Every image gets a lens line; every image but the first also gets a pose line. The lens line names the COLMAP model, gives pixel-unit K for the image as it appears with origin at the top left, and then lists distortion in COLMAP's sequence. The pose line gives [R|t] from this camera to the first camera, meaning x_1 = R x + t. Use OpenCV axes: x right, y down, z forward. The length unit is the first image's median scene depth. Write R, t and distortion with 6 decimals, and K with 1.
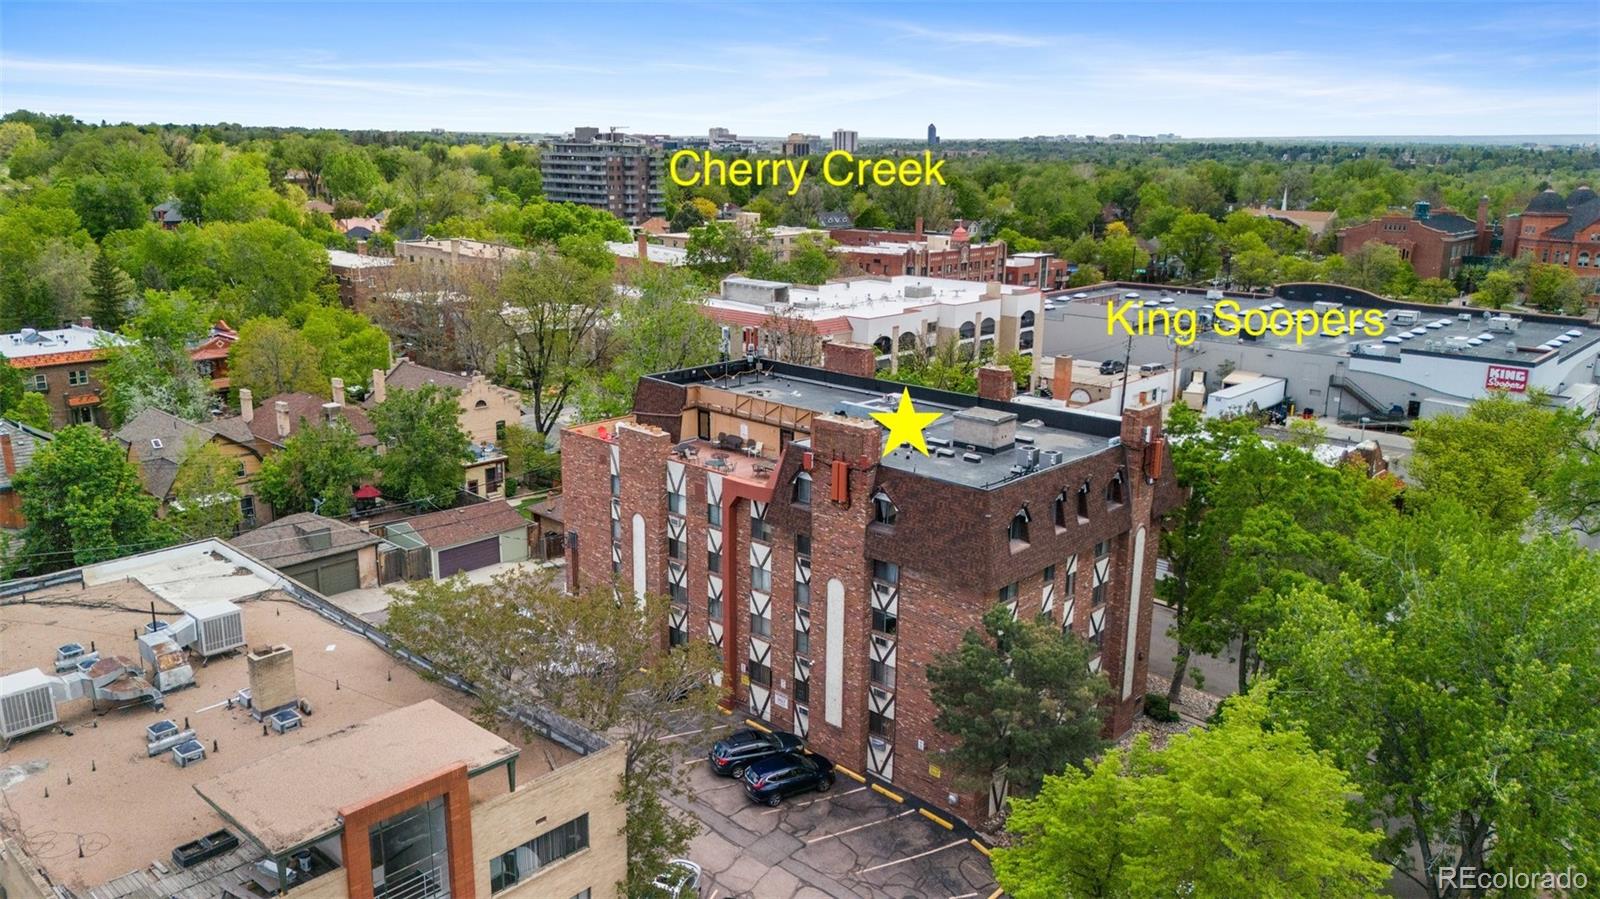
lens RADIAL K [[1171.0, 0, 802.4], [0, 1171.0, 456.3], [0, 0, 1]] dist [0.073456, -0.073637]
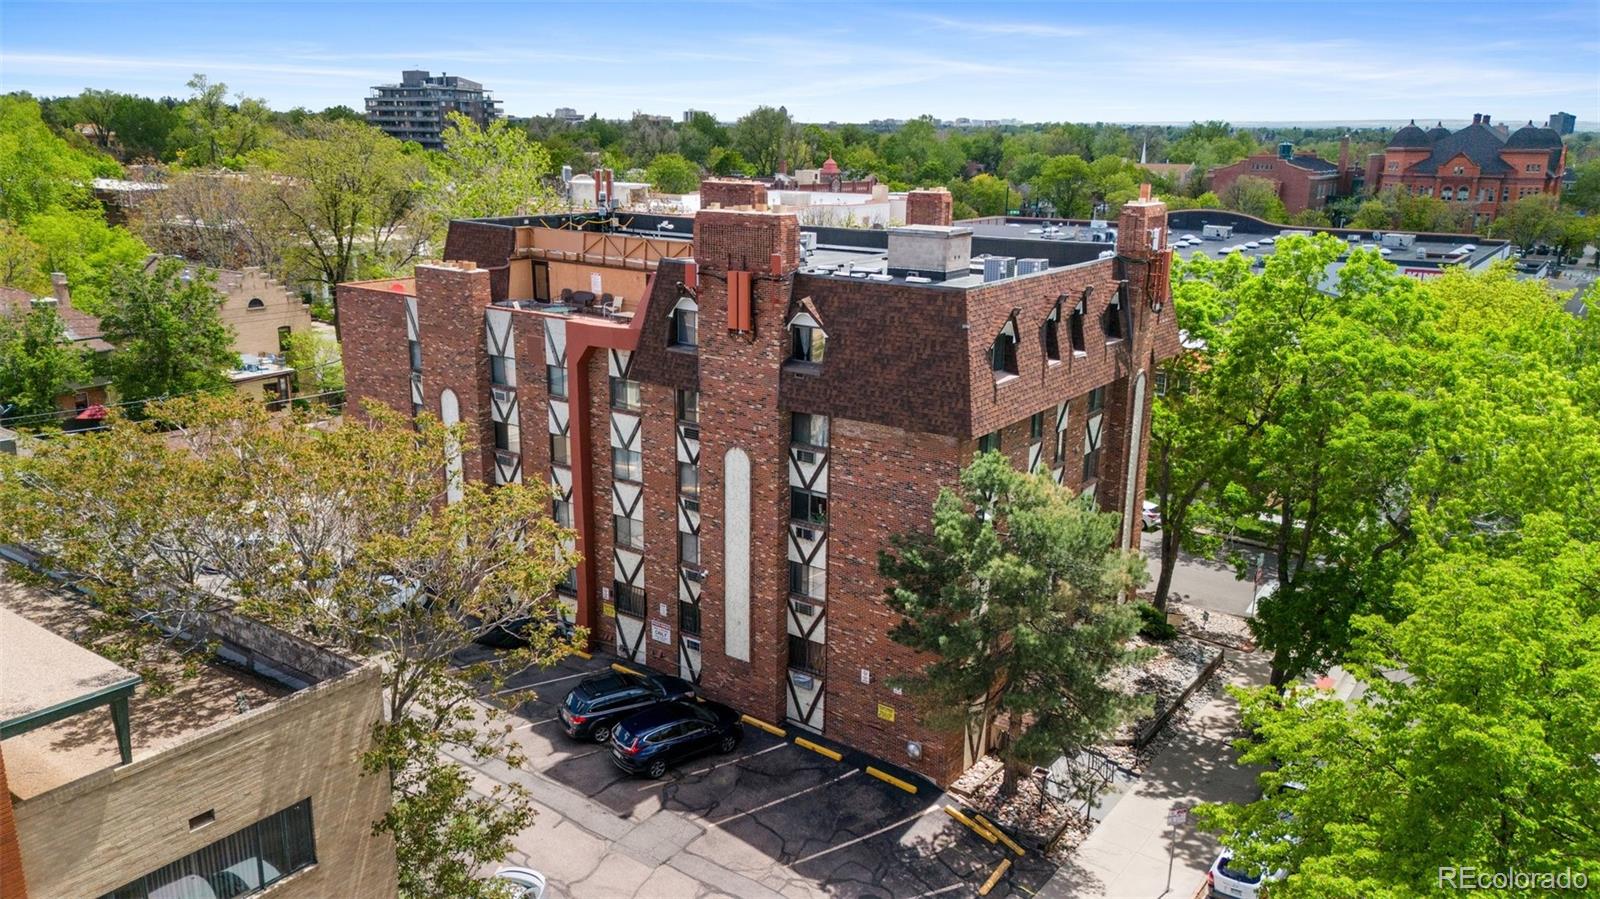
lens RADIAL K [[1171.0, 0, 804.9], [0, 1171.0, 457.6], [0, 0, 1]] dist [0.073456, -0.073637]
pose [[0.992331, -0.031319, 0.119576, -0.013106], [0.029653, 0.999437, 0.015687, 0.092165], [-0.120000, -0.012021, 0.992701, 0.279615]]
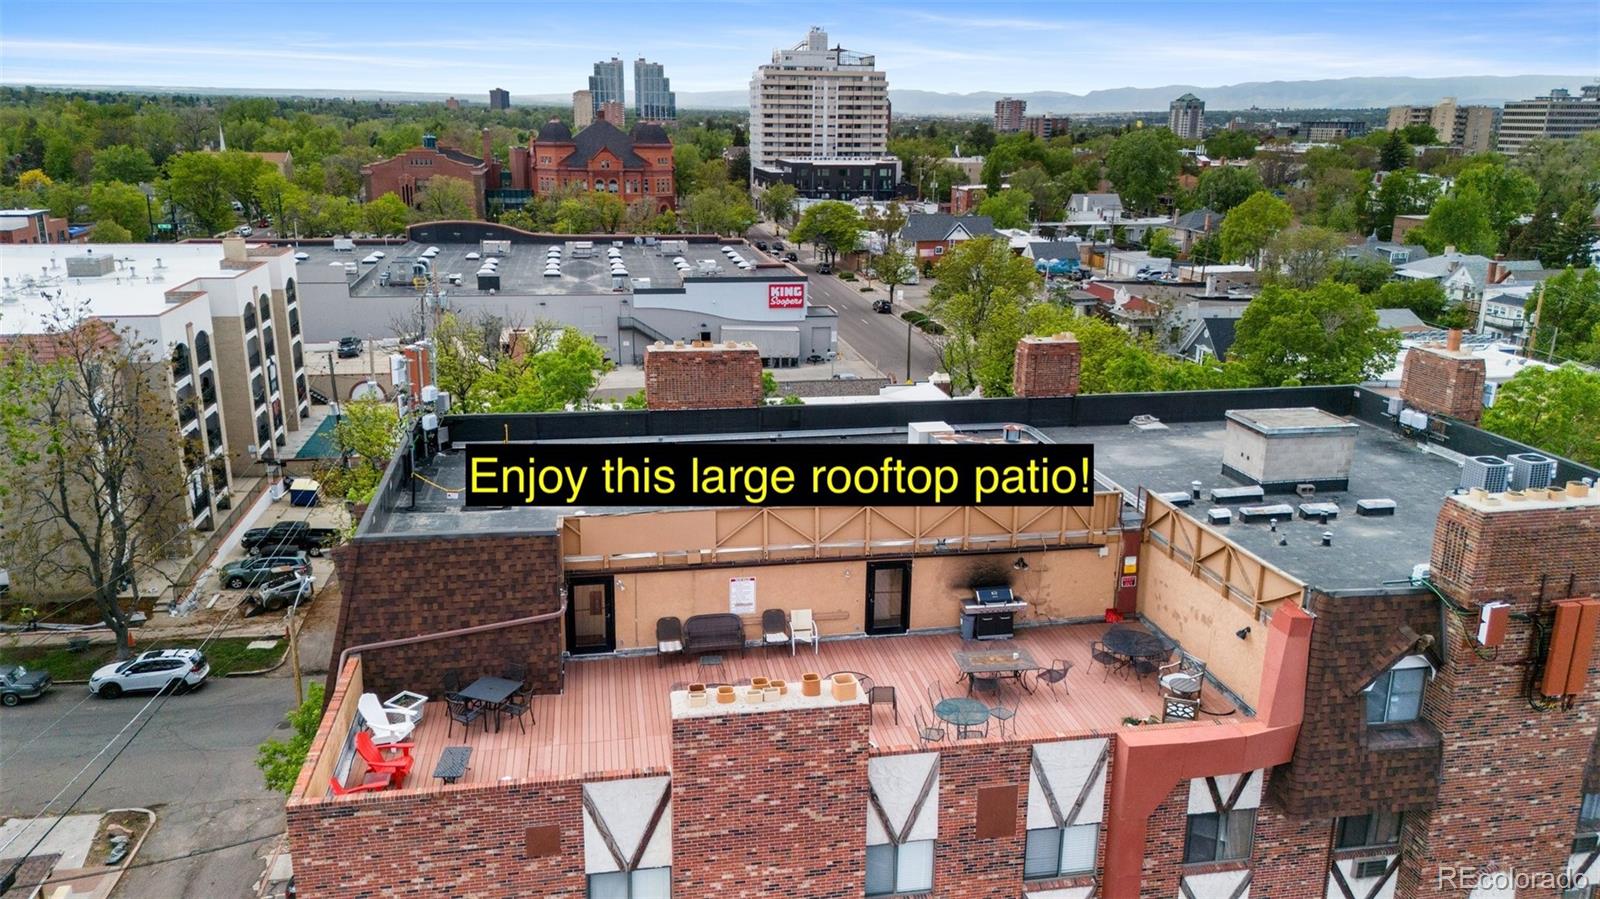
lens RADIAL K [[1171.0, 0, 805.4], [0, 1171.0, 456.5], [0, 0, 1]] dist [0.073456, -0.073637]
pose [[0.596393, -0.226081, 0.770197, -0.376067], [0.197092, 0.971387, 0.132522, -0.131202], [-0.778120, 0.072764, 0.623887, 0.839667]]
